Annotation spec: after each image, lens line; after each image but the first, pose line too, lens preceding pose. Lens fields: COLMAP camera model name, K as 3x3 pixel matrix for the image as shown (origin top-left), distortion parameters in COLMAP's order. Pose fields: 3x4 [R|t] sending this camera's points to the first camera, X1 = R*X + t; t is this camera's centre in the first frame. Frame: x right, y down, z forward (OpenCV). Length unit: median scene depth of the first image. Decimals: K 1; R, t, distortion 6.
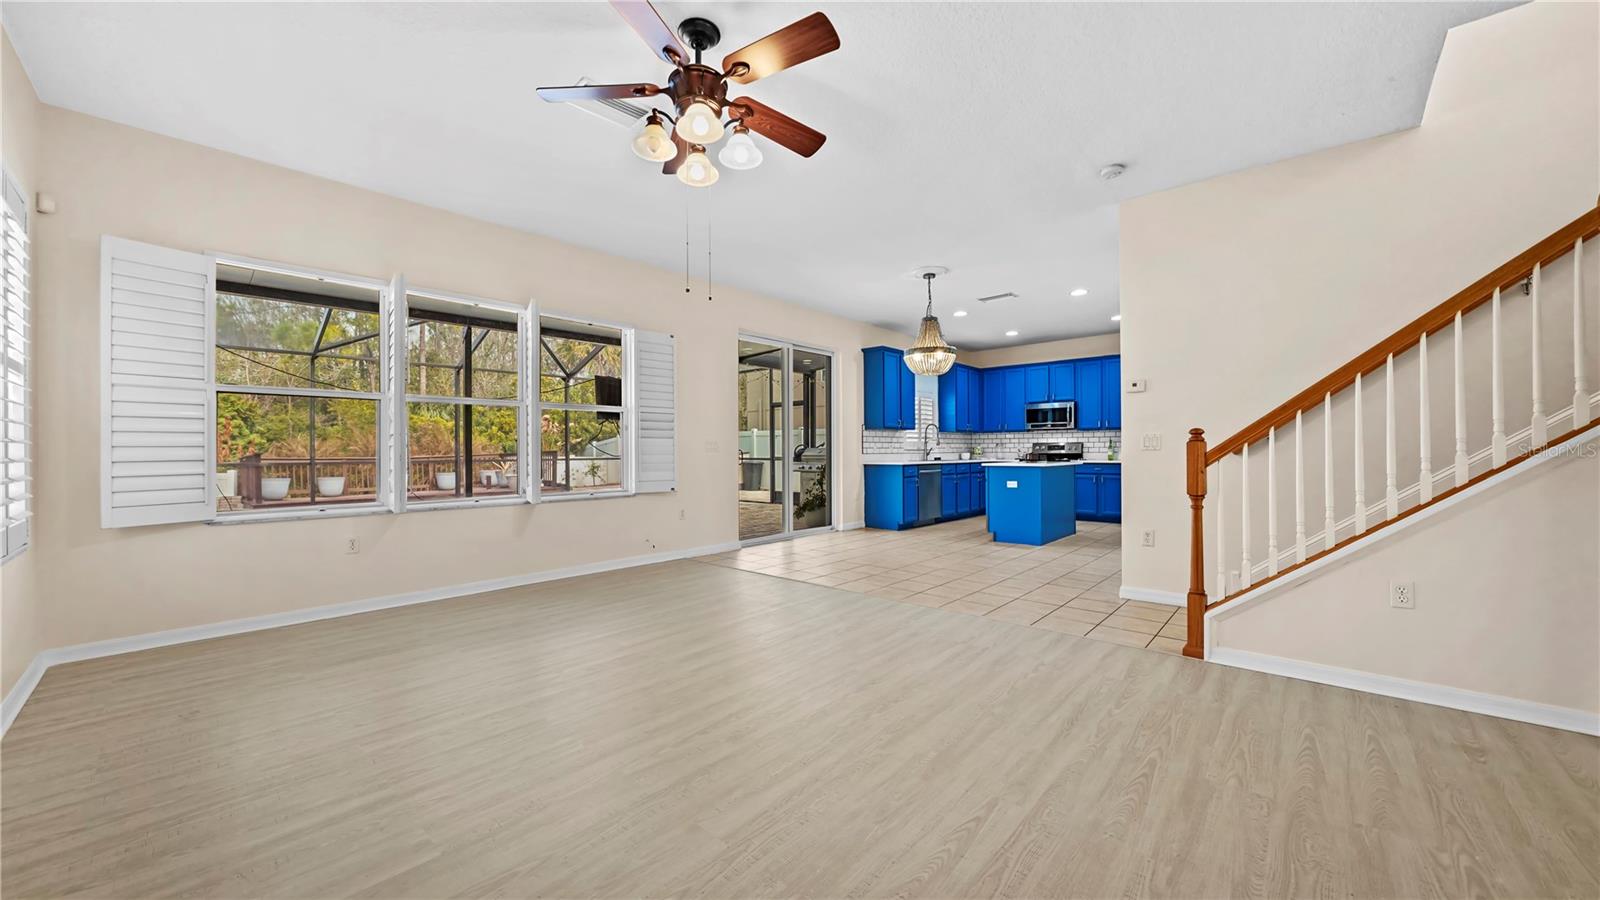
lens RADIAL K [[584.8, 0, 794.6], [0, 584.8, 458.9], [0, 0, 1]] dist [-0.013581, -0.000237]
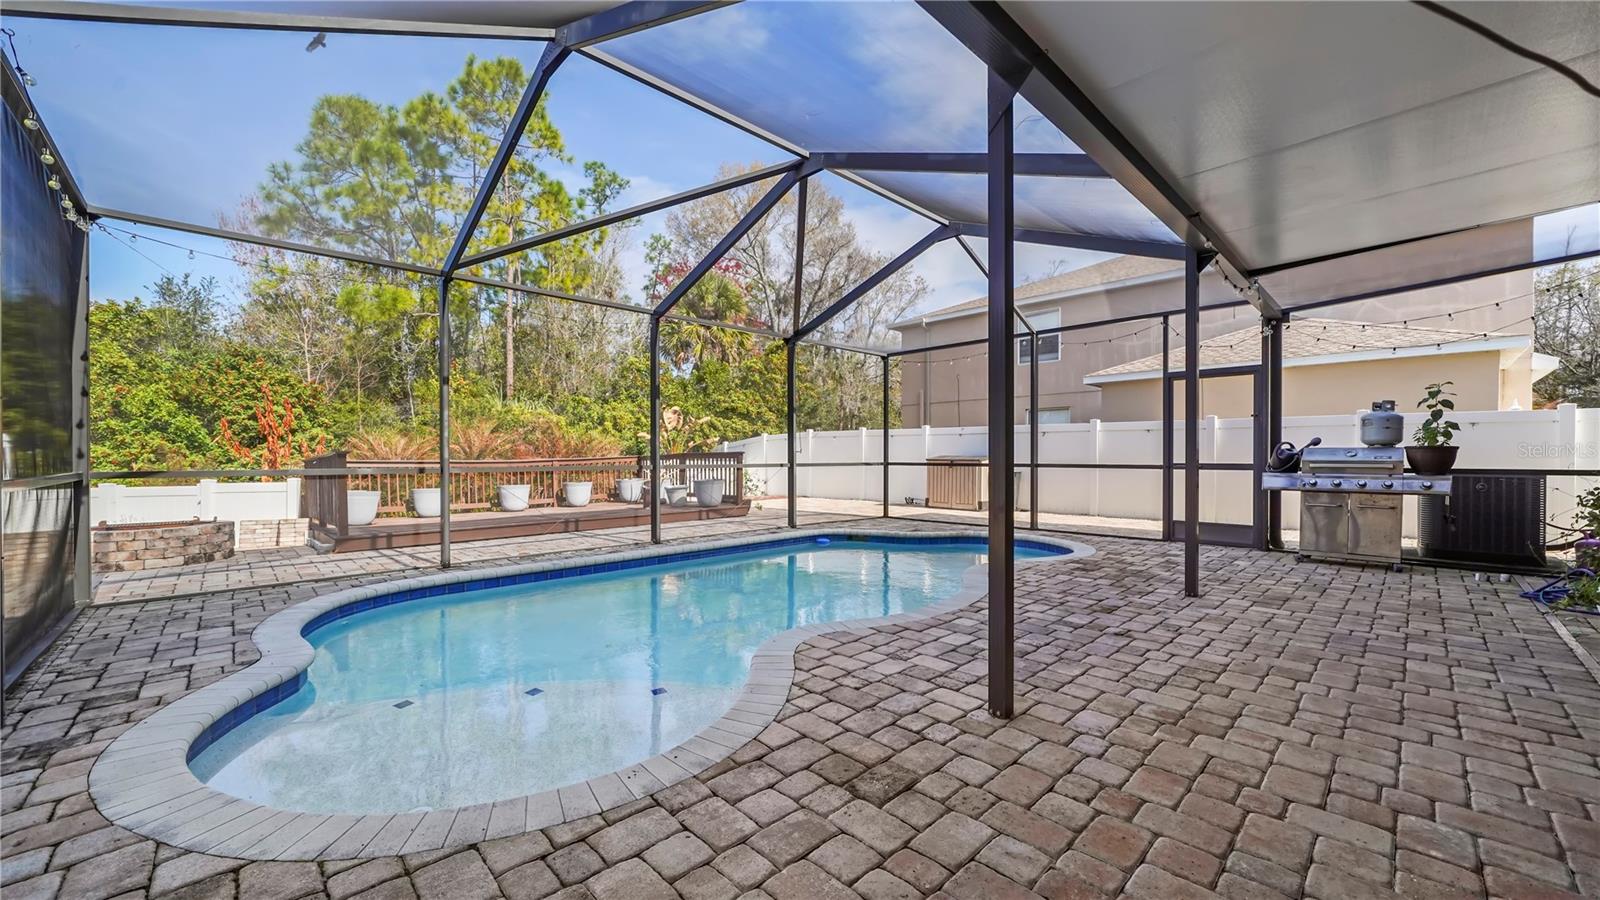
lens RADIAL K [[584.8, 0, 794.6], [0, 584.8, 458.9], [0, 0, 1]] dist [-0.013581, -0.000237]
pose [[0.998959, 0.005688, -0.045263, -0.301091], [-0.005896, 0.999973, -0.004460, -0.003185], [0.045237, 0.004723, 0.998965, 0.294136]]
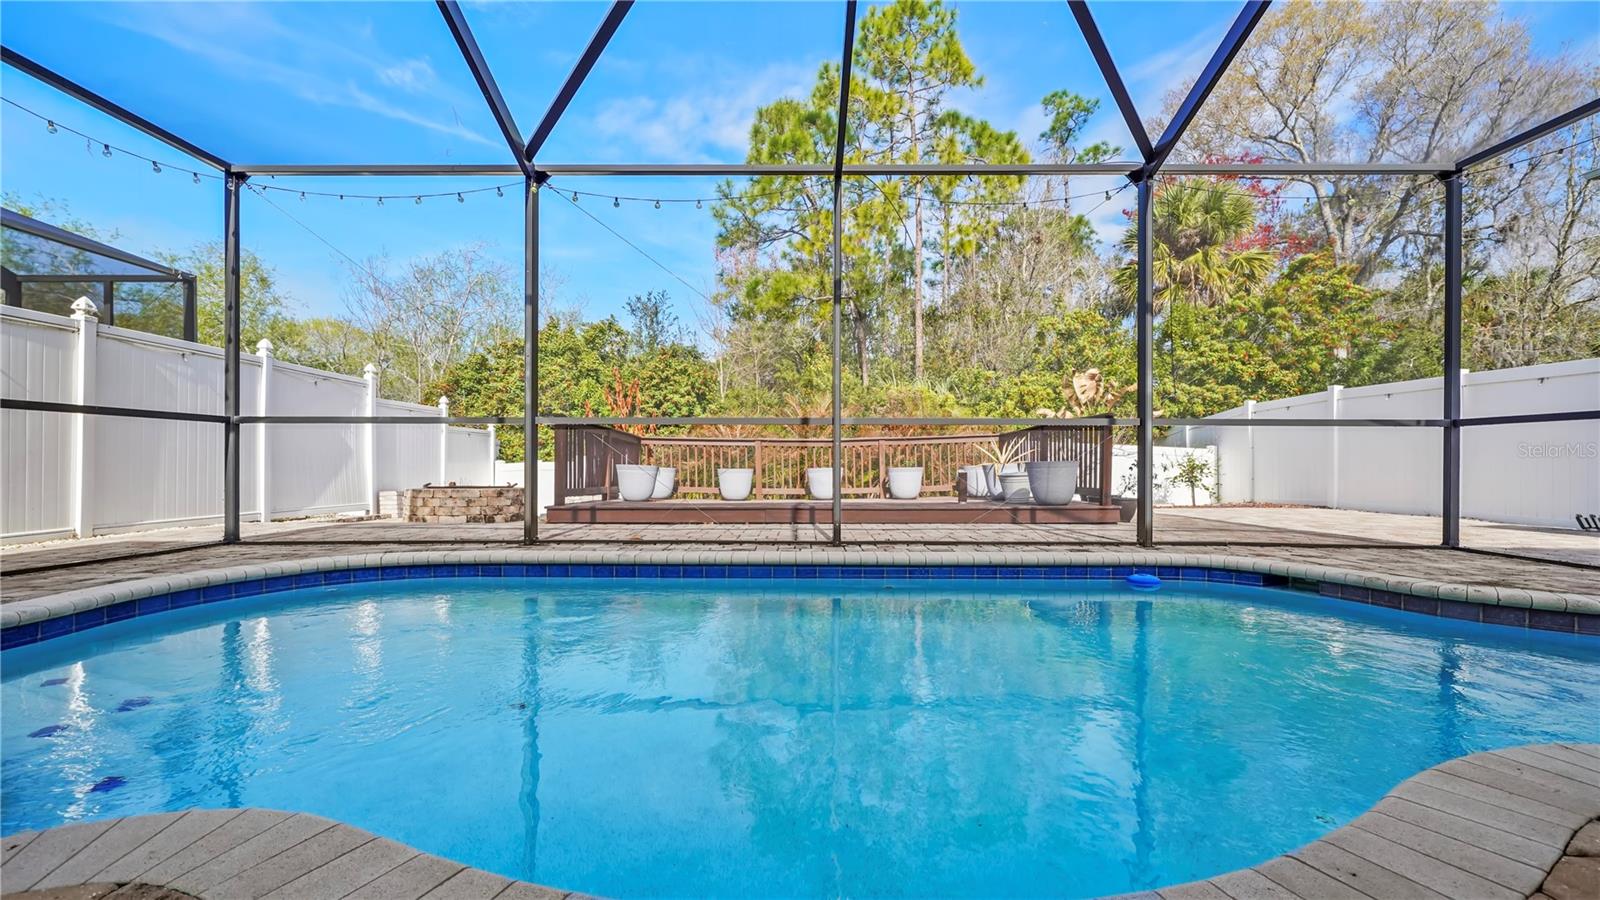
lens RADIAL K [[660.4, 0, 815.1], [0, 660.4, 452.1], [0, 0, 1]] dist [-0.000668, -0.000122]
pose [[0.687505, -0.004947, -0.726163, -0.210963], [-0.015402, 0.999653, -0.021392, 0.023984], [0.726016, 0.025891, 0.687190, 0.519876]]
